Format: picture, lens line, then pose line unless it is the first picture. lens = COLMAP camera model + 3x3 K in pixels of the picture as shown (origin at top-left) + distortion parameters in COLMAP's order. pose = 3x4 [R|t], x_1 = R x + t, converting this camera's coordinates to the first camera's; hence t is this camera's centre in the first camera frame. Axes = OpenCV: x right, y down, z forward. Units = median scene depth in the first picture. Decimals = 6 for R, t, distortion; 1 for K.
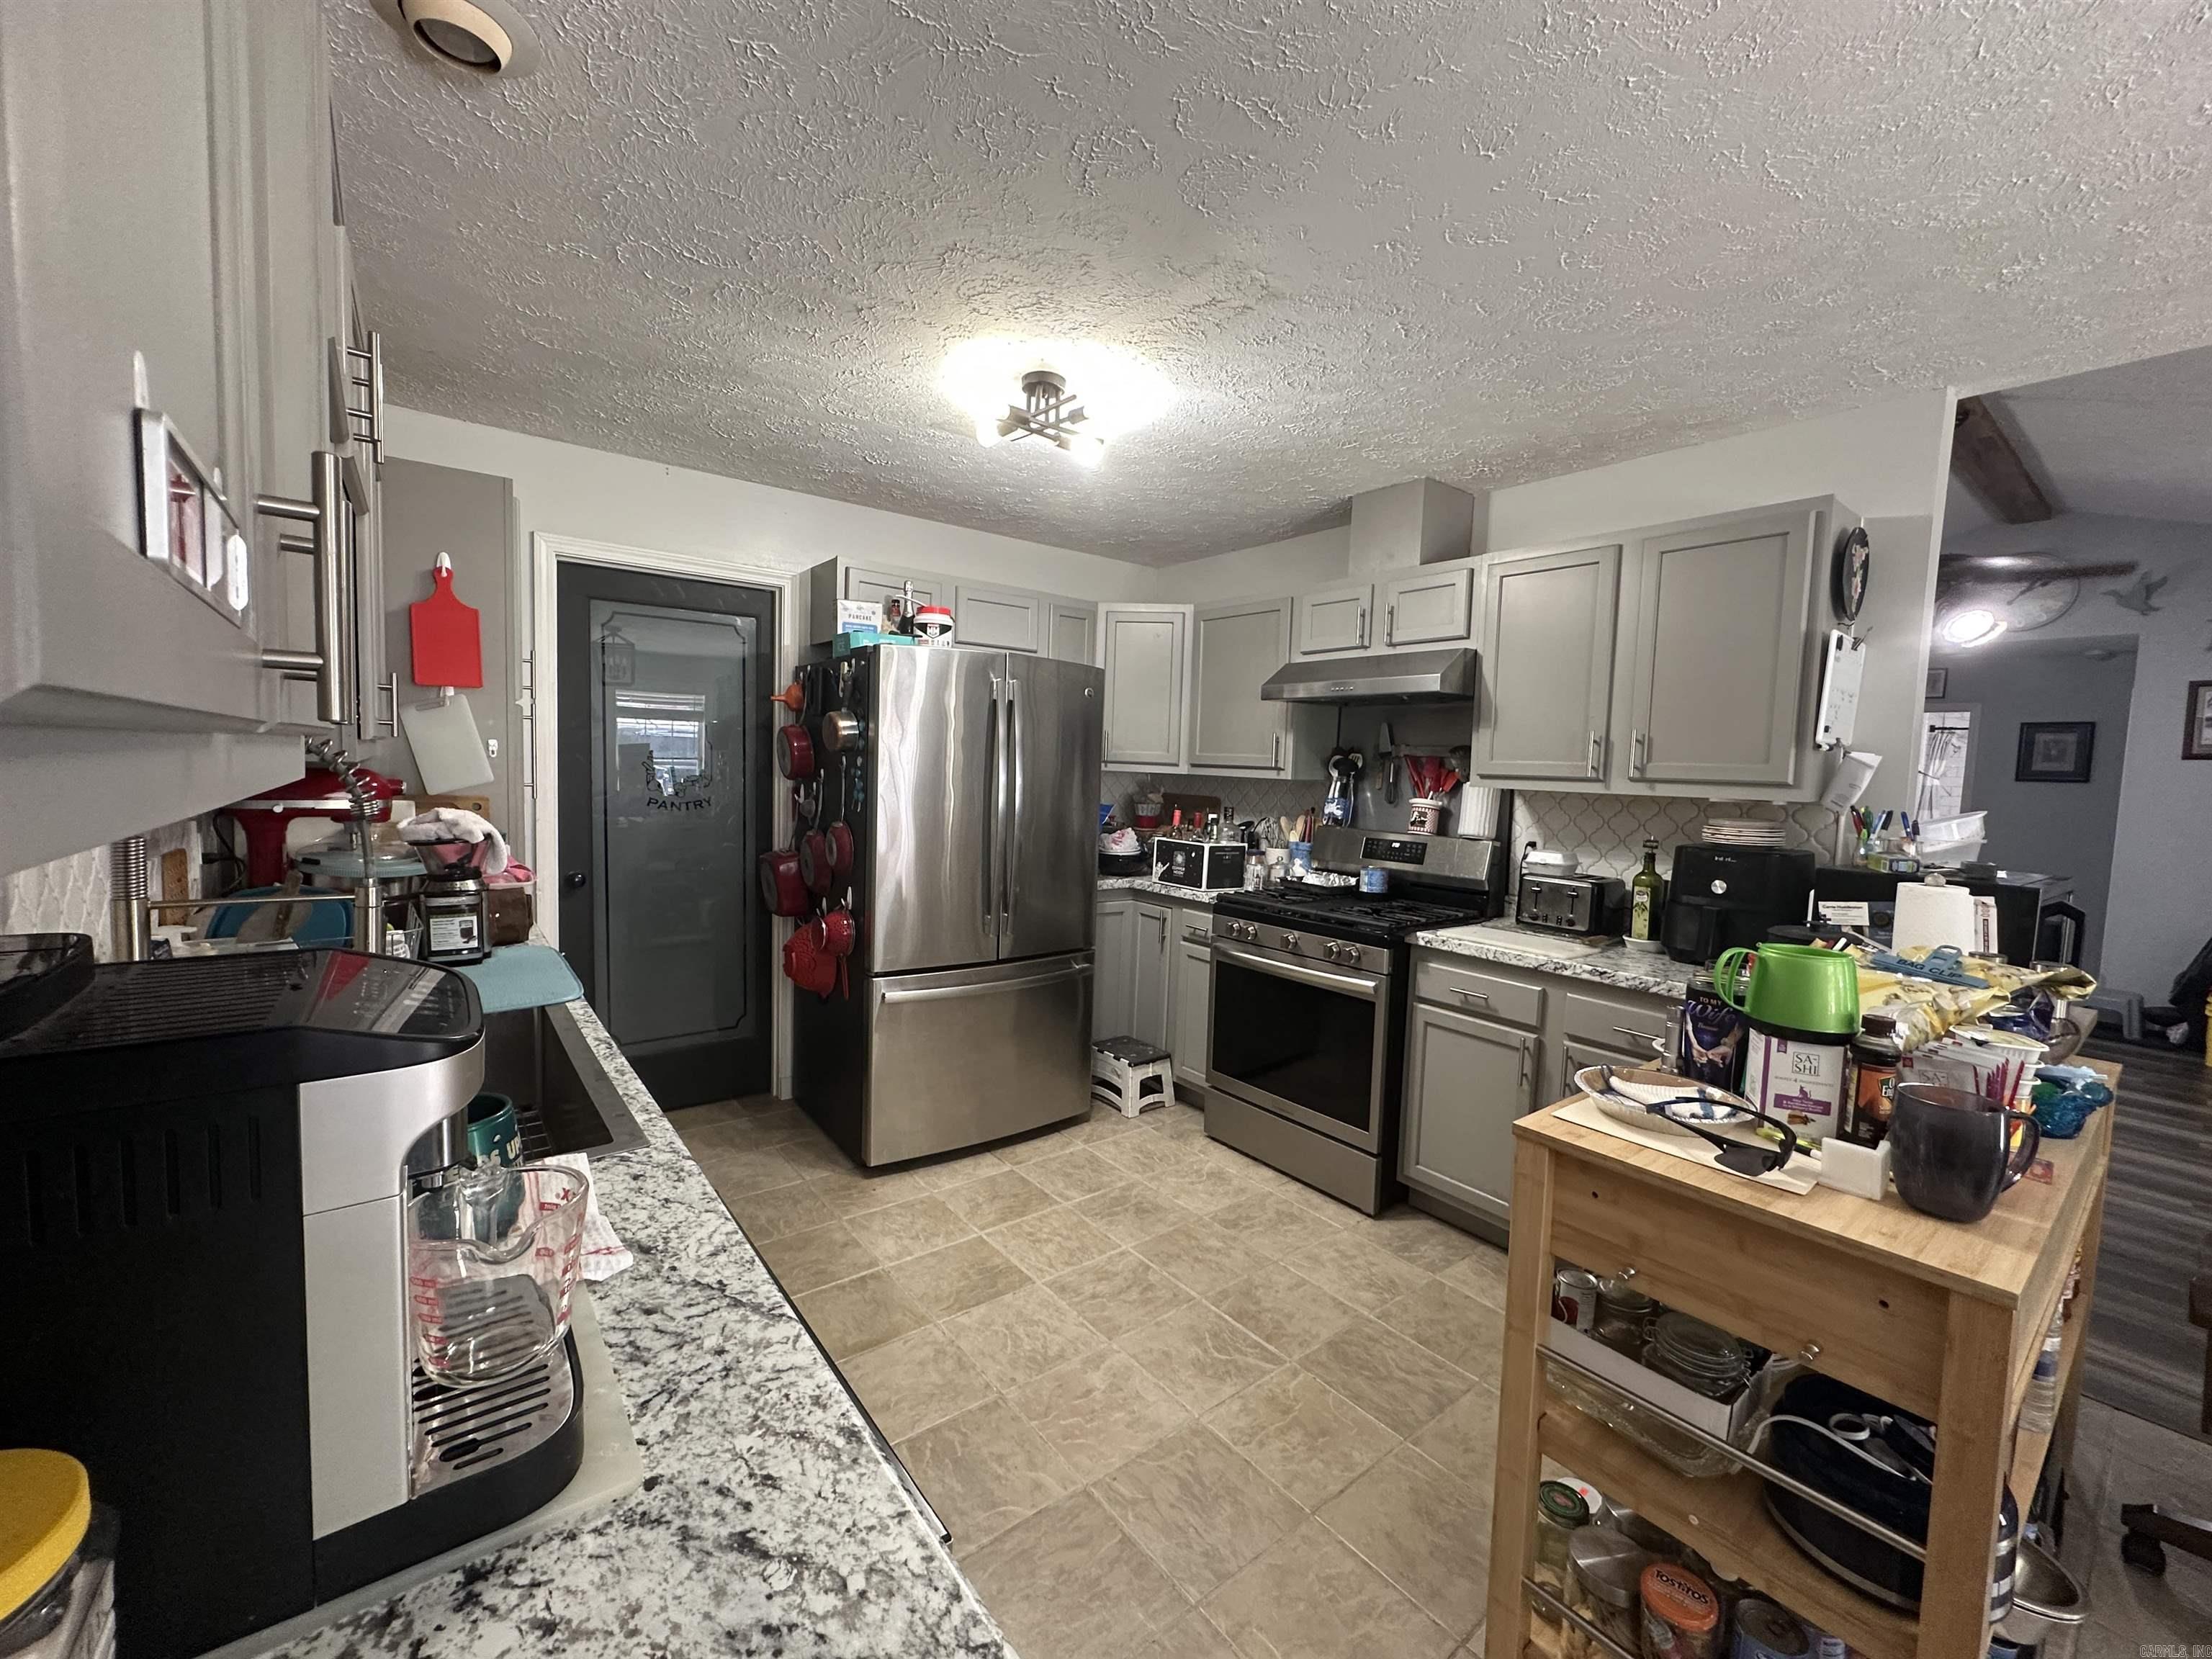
lens RADIAL K [[883.4, 0, 1104.3], [0, 883.4, 828.4], [0, 0, 1]] dist [-0.004412, 0.000867]
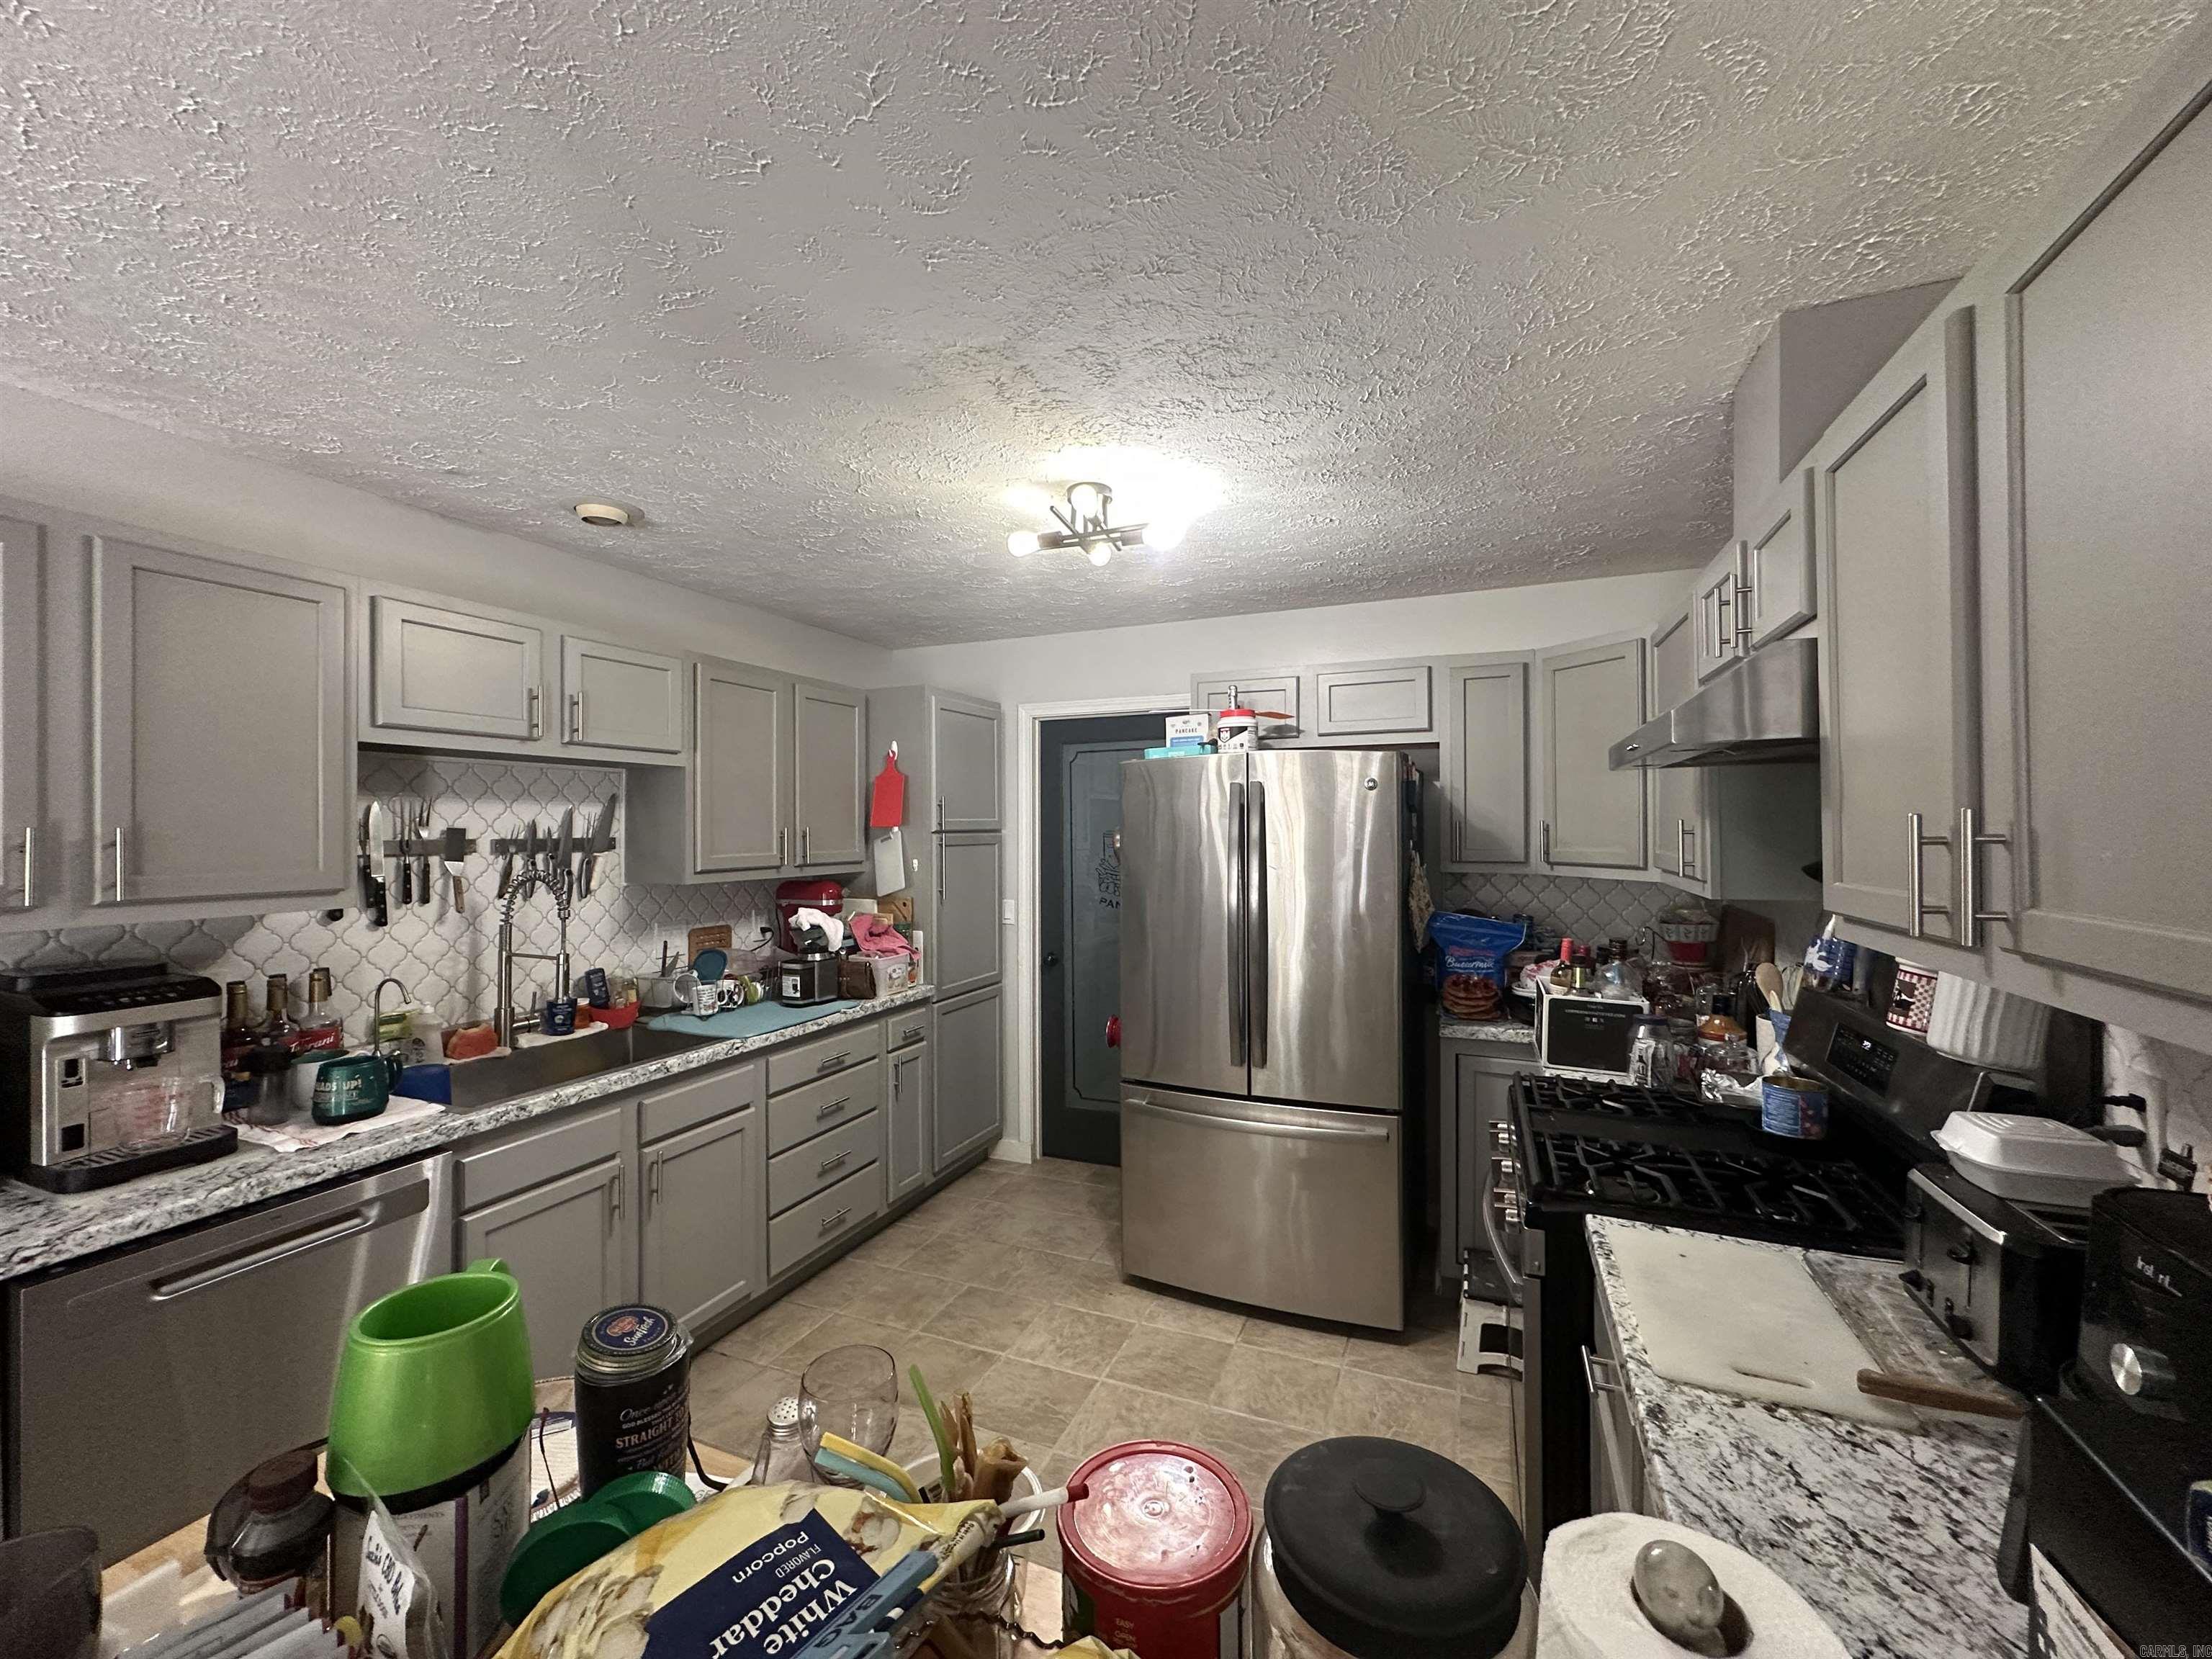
lens RADIAL K [[883.4, 0, 1104.3], [0, 883.4, 828.4], [0, 0, 1]] dist [-0.004412, 0.000867]
pose [[0.488461, -0.036002, -0.871843, 0.594287], [-0.041796, 0.997036, -0.064589, -0.054841], [0.871584, 0.067988, 0.485509, 0.430365]]
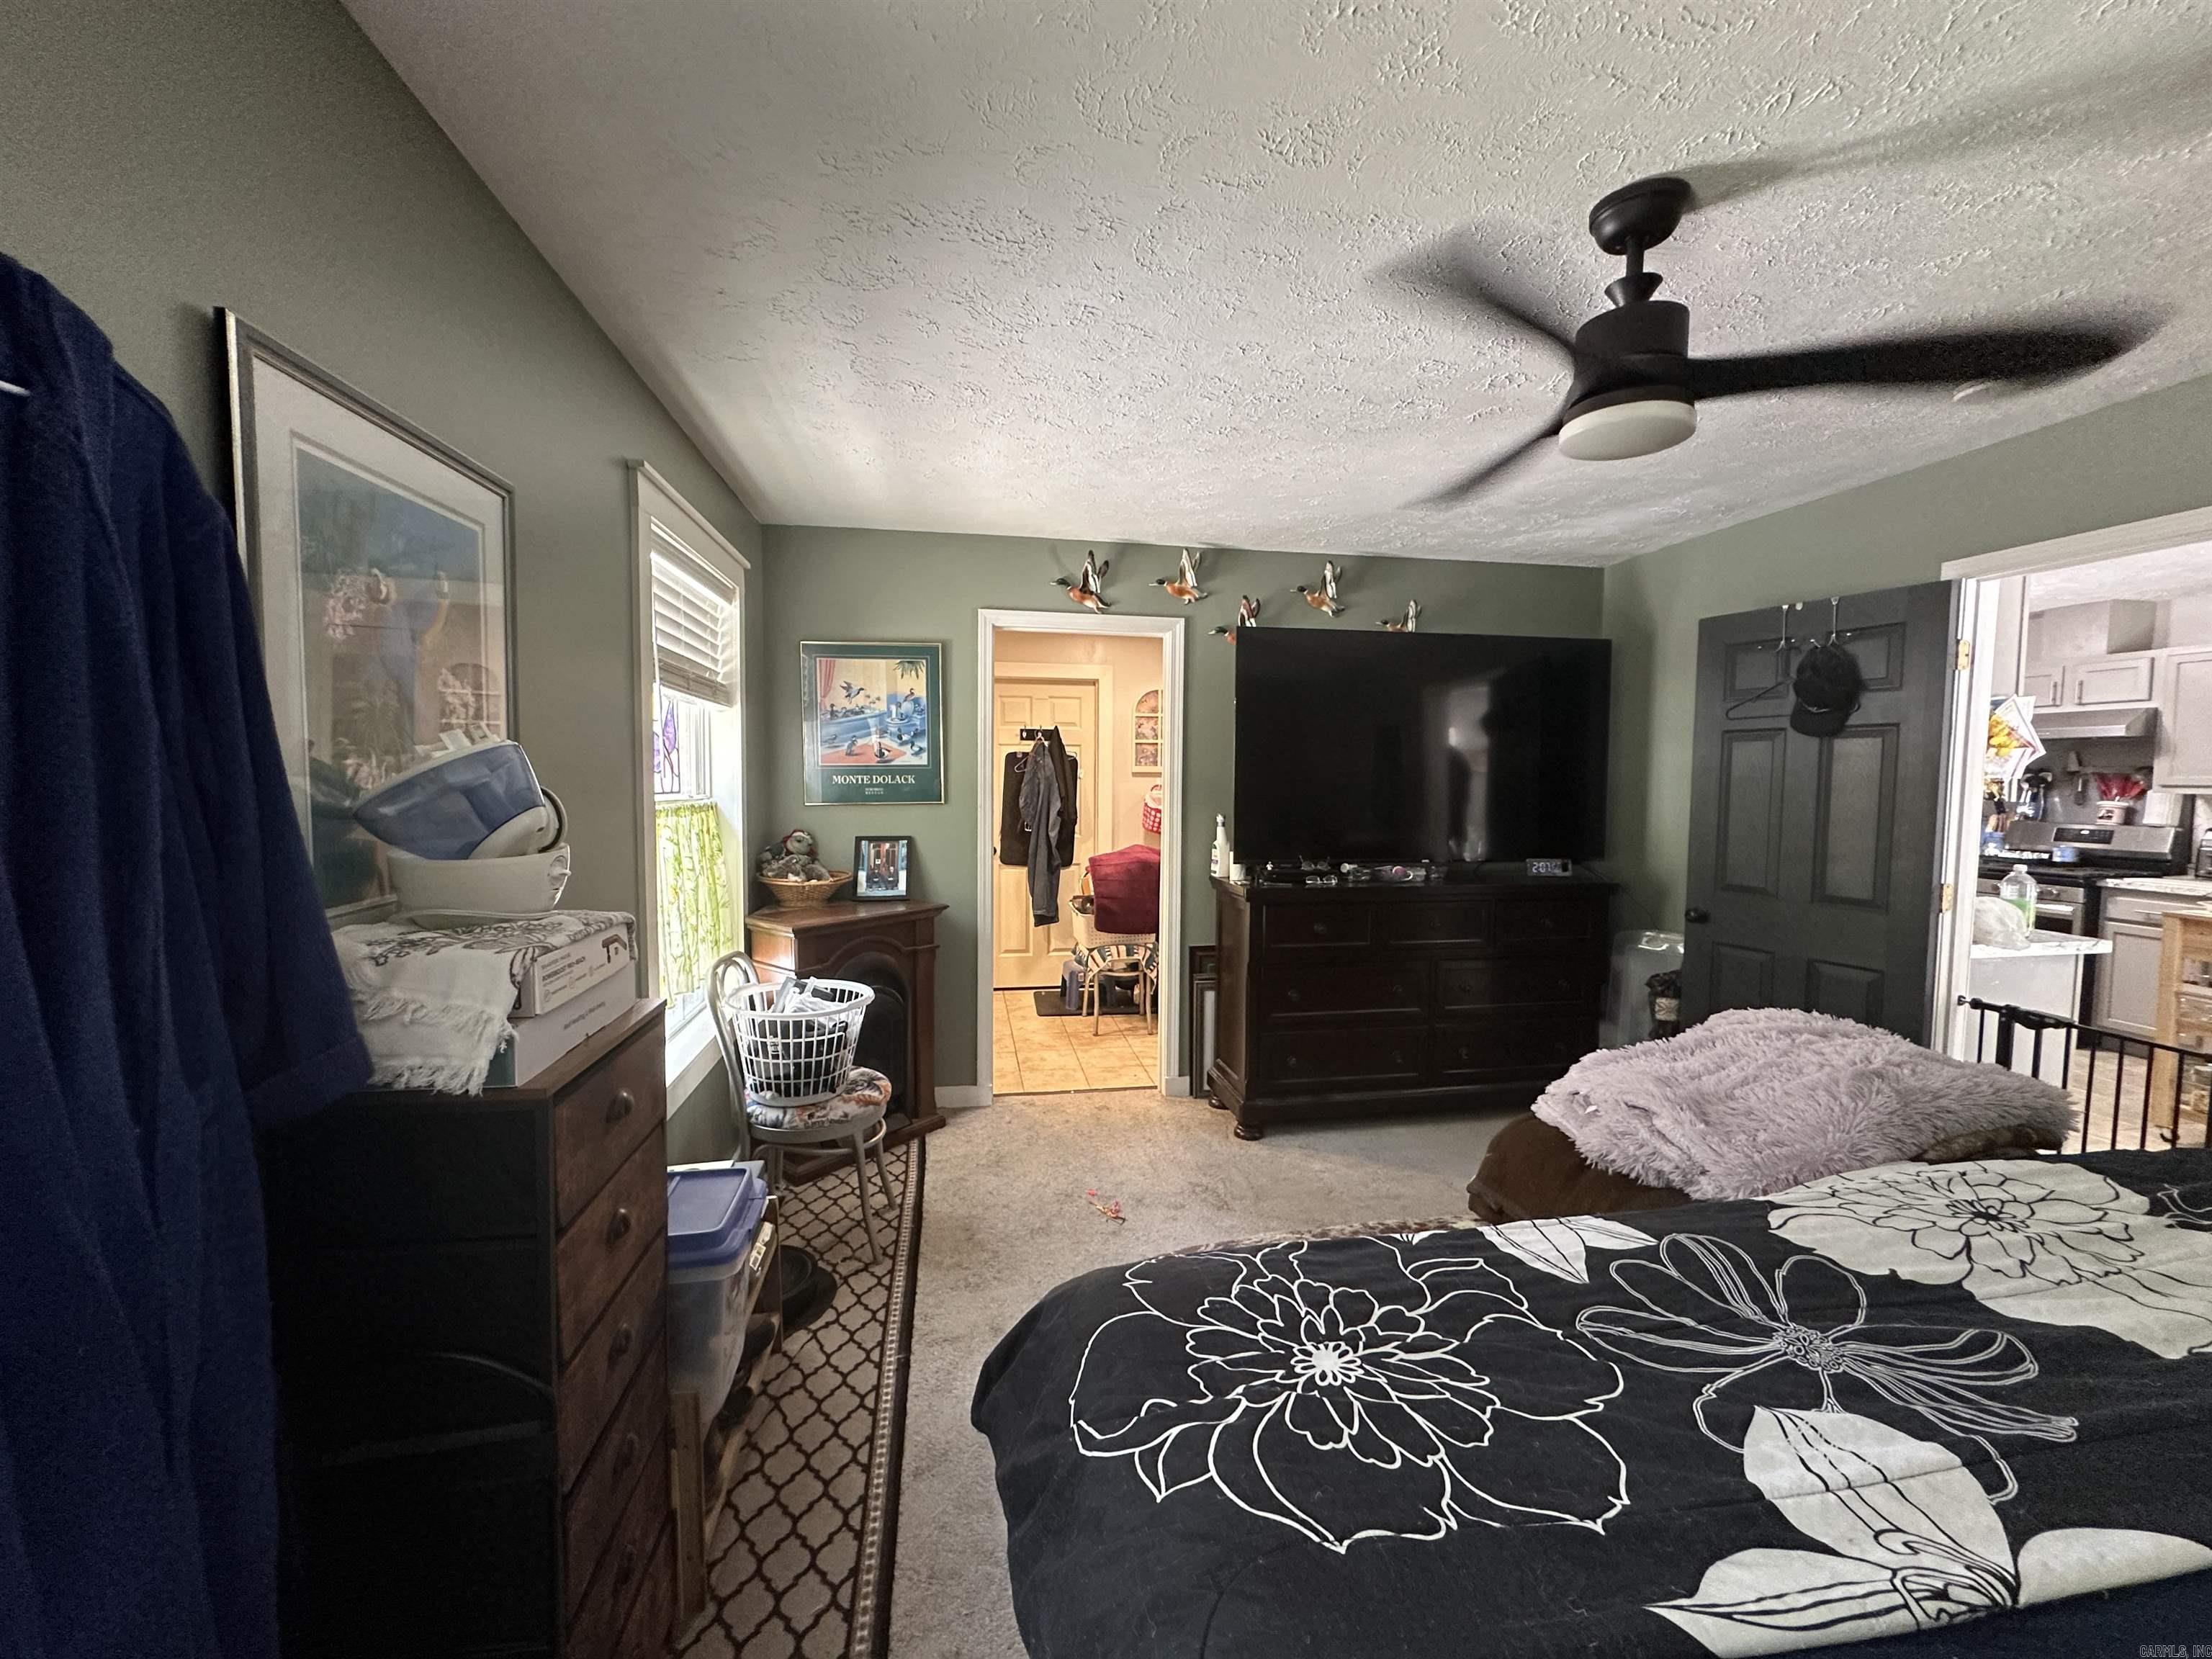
lens RADIAL K [[883.4, 0, 1104.3], [0, 883.4, 828.4], [0, 0, 1]] dist [-0.004412, 0.000867]
pose [[0.877730, 0.001960, -0.479151, -0.462186], [-0.012391, 0.999750, -0.018610, 0.066698], [0.478995, 0.022272, 0.877535, -1.234541]]
